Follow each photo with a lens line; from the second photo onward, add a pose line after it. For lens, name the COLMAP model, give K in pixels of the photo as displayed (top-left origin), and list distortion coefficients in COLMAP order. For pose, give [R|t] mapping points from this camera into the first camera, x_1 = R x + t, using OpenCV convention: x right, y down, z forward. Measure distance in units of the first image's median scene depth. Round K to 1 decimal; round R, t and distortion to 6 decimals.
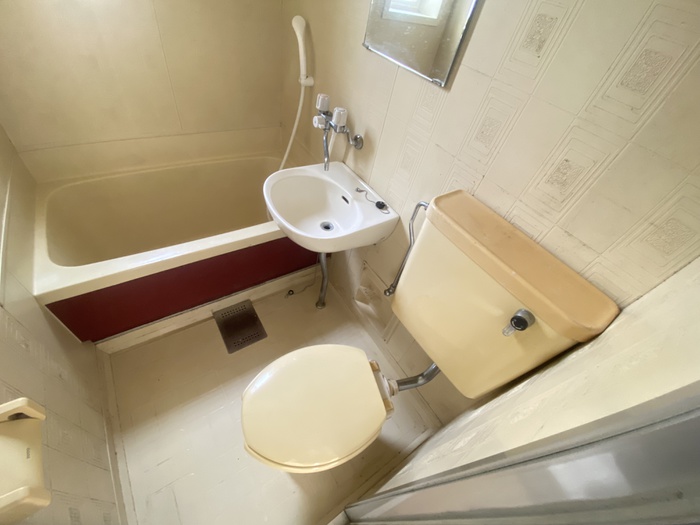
lens RADIAL K [[283.1, 0, 348.0], [0, 283.1, 264.3], [0, 0, 1]] dist [0.018021, -0.018747]
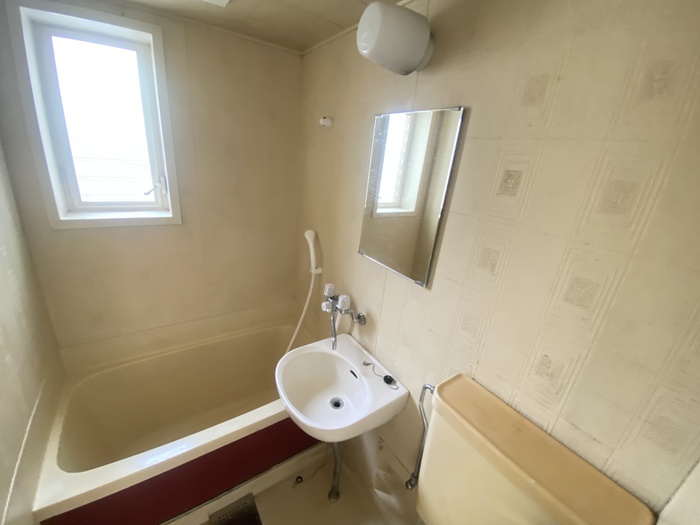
lens RADIAL K [[283.1, 0, 347.0], [0, 283.1, 262.5], [0, 0, 1]] dist [0.018021, -0.018747]
pose [[0.996829, -0.076891, -0.020490, 0.018586], [0.058501, 0.882683, -0.466314, -0.108606], [0.053941, 0.463637, 0.884382, -0.107775]]
